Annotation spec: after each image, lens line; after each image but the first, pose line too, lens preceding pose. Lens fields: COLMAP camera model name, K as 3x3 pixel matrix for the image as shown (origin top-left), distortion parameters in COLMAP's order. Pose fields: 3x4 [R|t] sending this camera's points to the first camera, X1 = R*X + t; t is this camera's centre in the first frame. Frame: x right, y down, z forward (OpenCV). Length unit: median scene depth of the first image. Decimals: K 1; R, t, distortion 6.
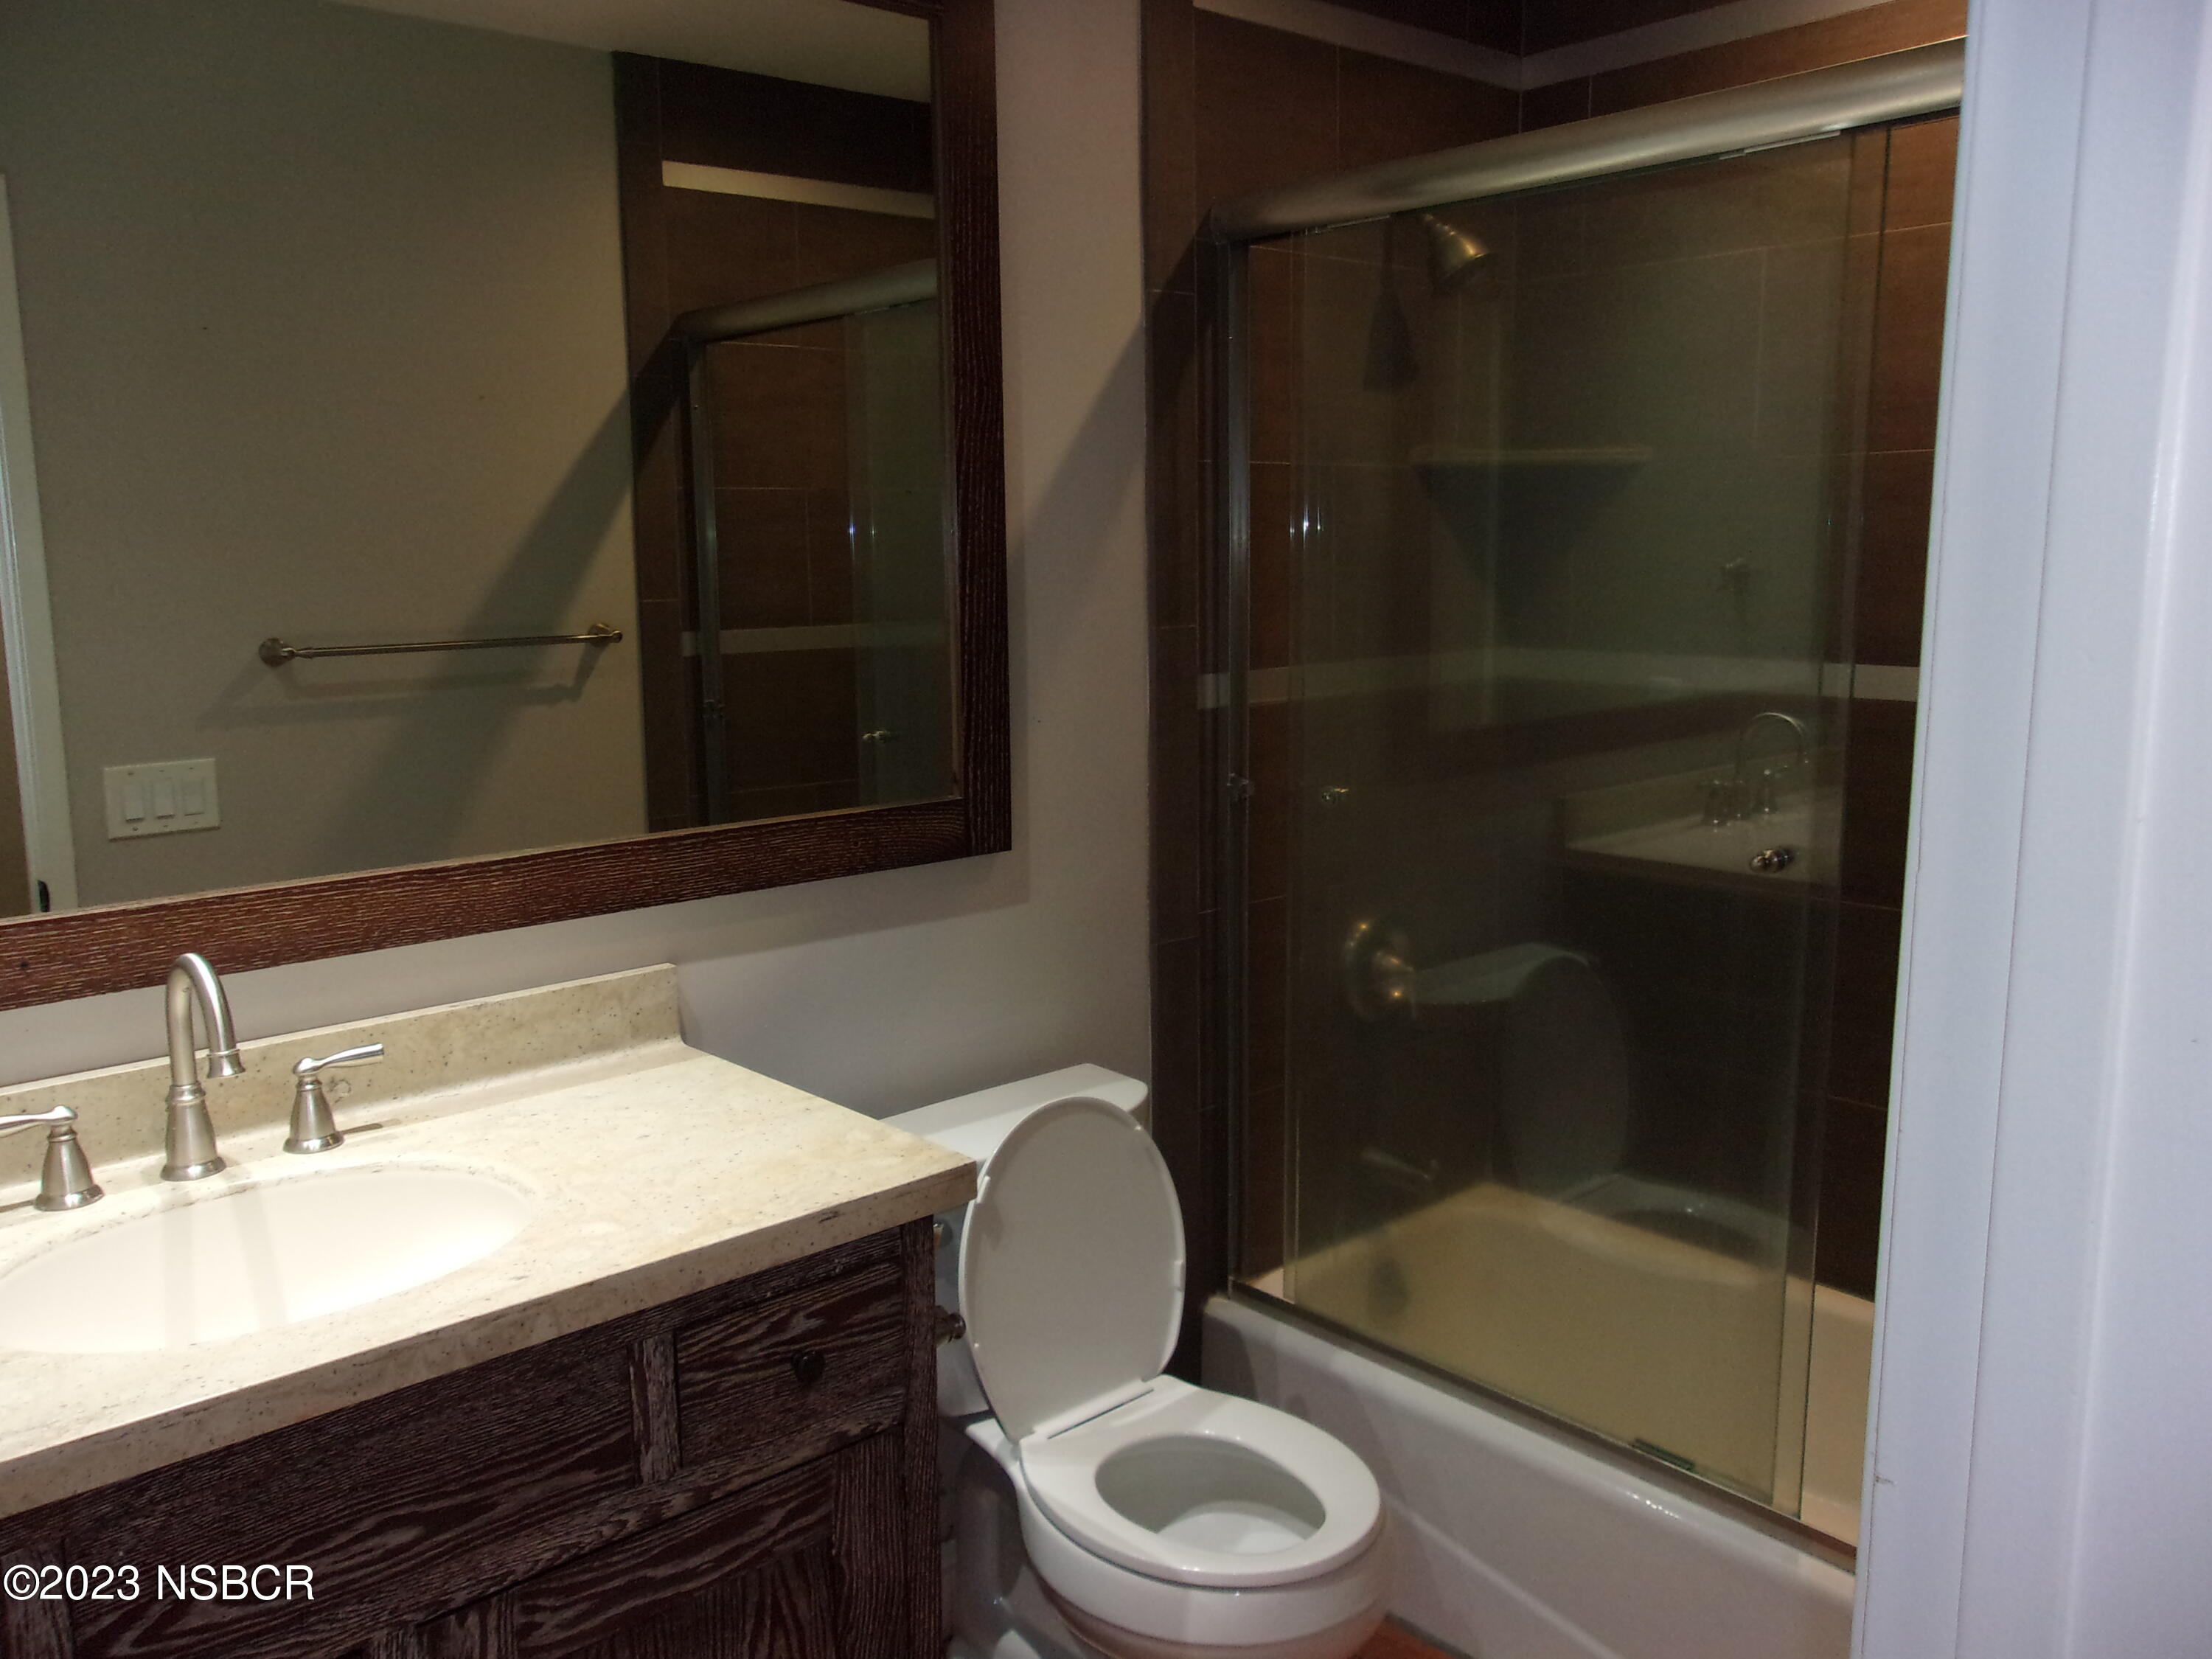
lens RADIAL K [[1737.3, 0, 1089.3], [0, 1737.3, 821.2], [0, 0, 1]] dist [0.003001, -0.001067]
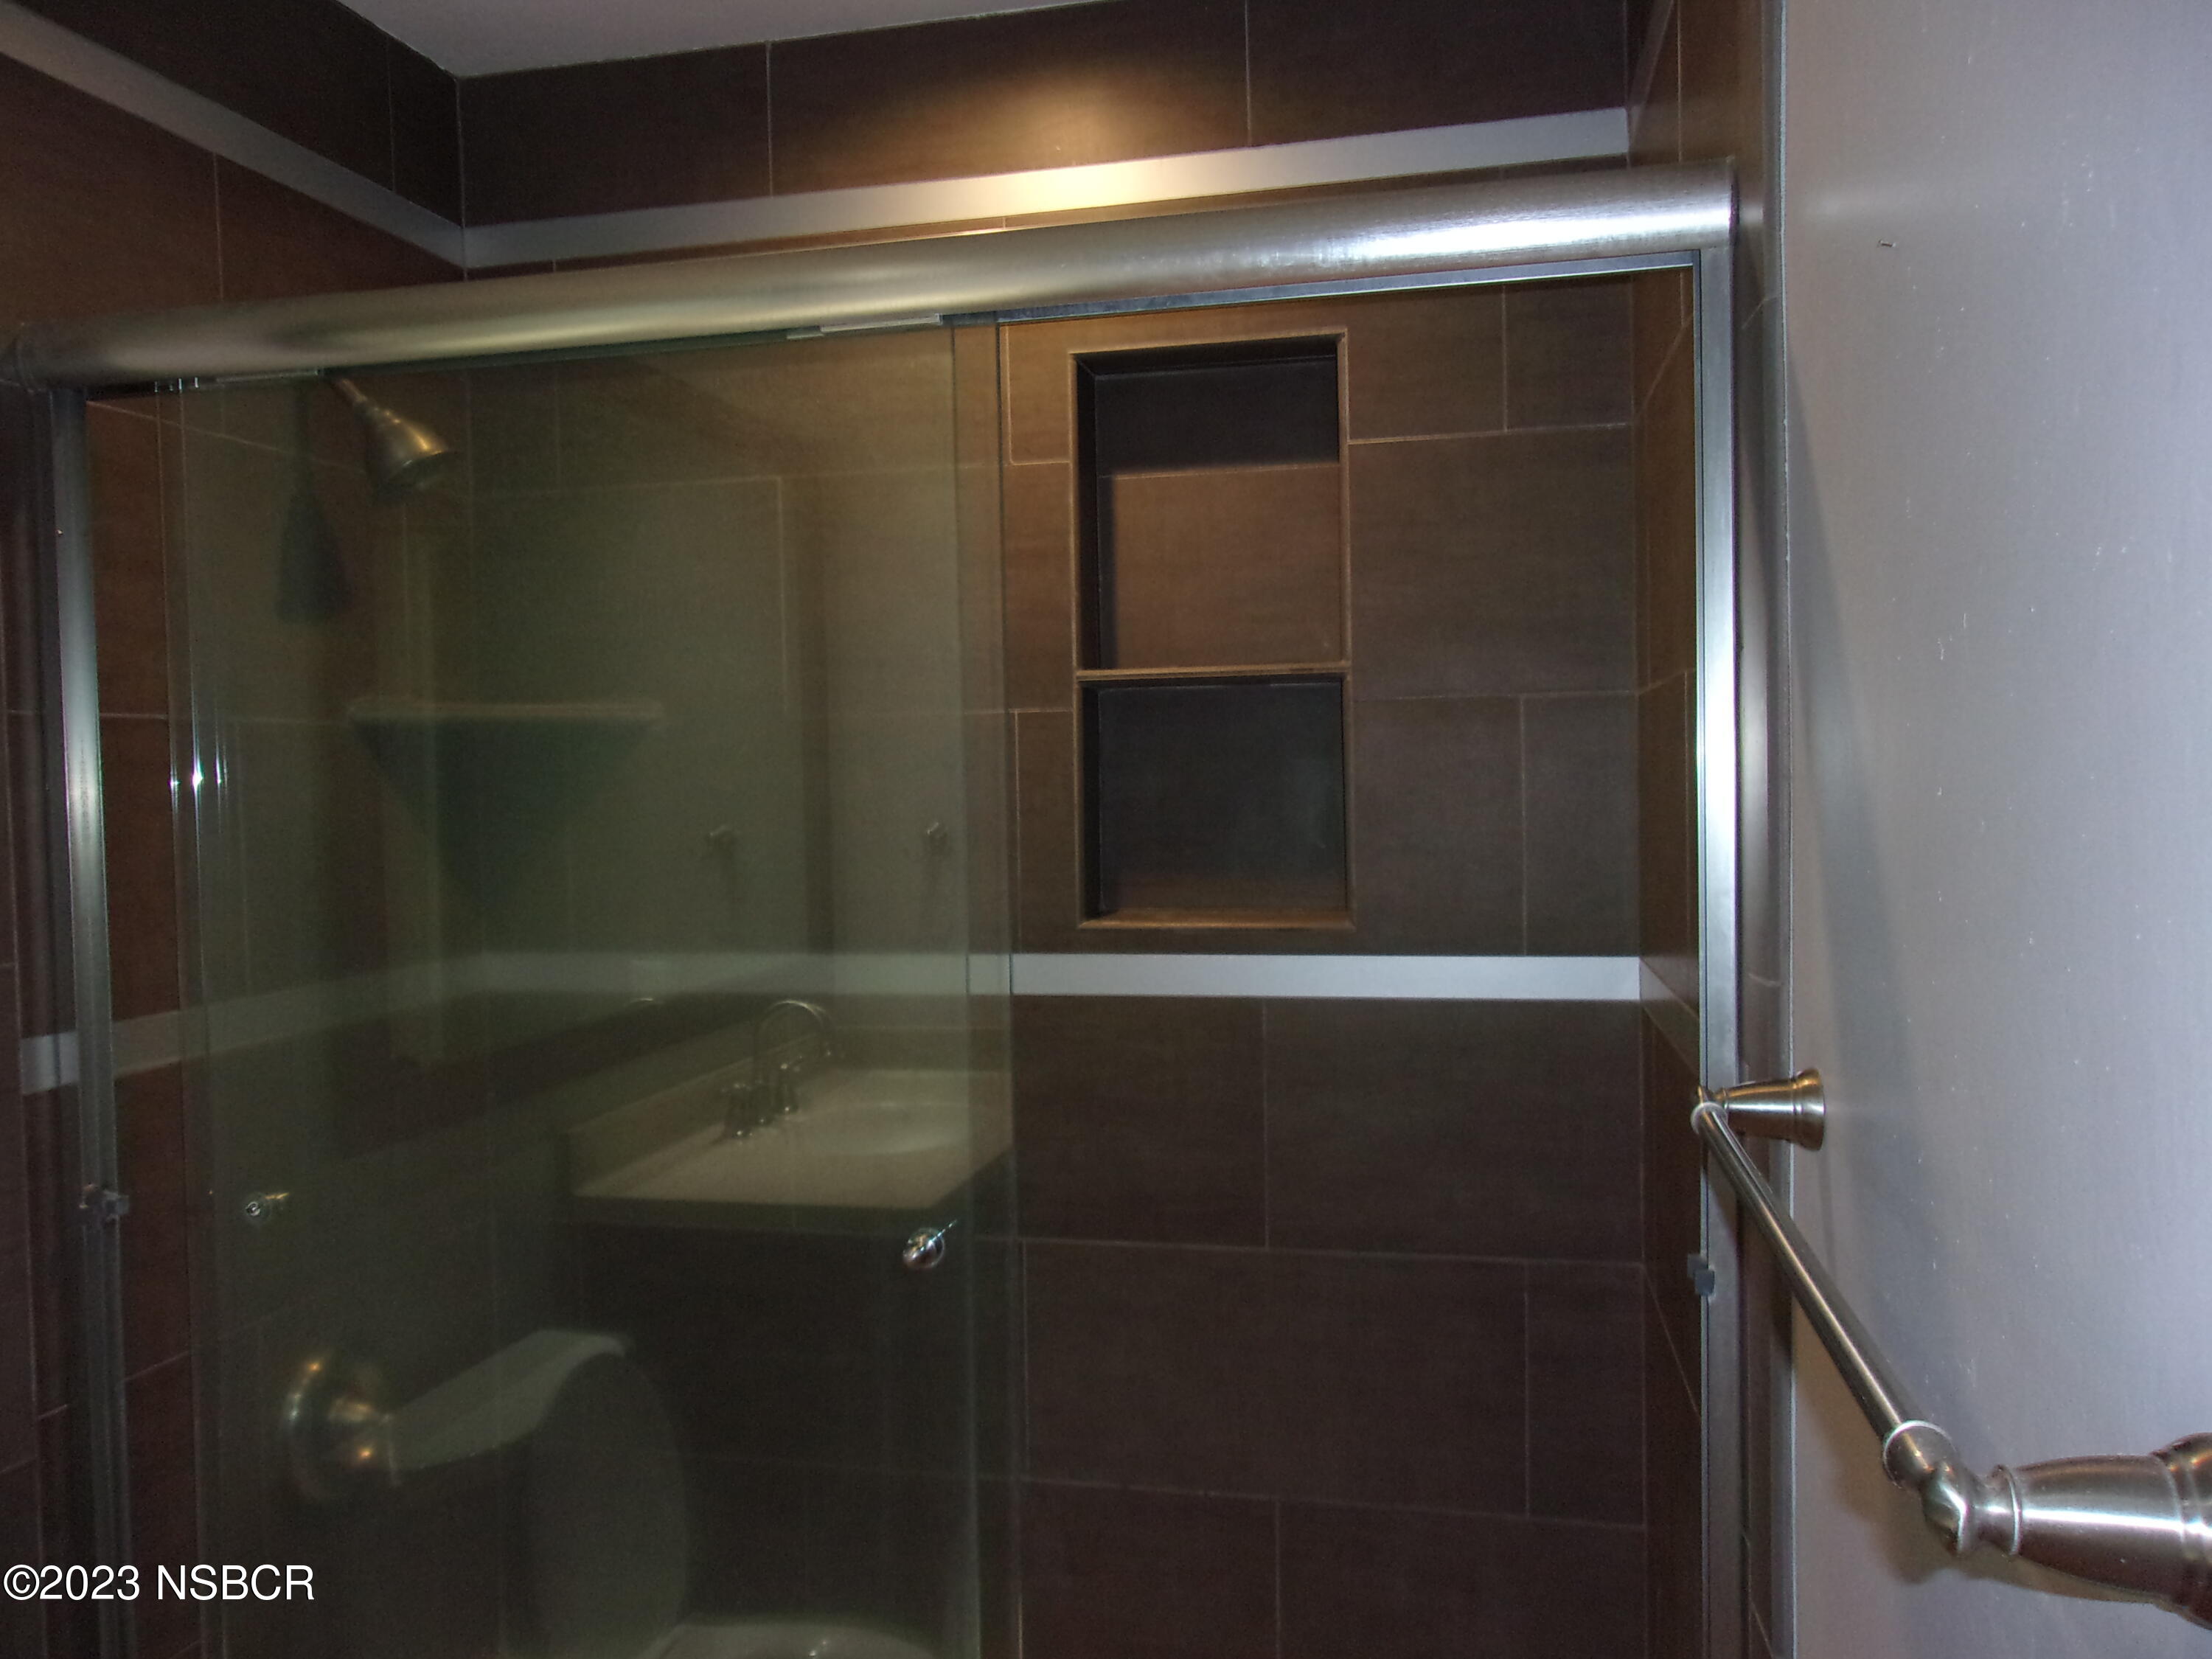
lens RADIAL K [[1737.3, 0, 1089.3], [0, 1737.3, 821.2], [0, 0, 1]] dist [0.003001, -0.001067]
pose [[0.819714, -0.022792, 0.572319, 0.019176], [0.104613, 0.988358, -0.110475, -0.049813], [-0.563138, 0.150430, 0.812555, 0.233627]]
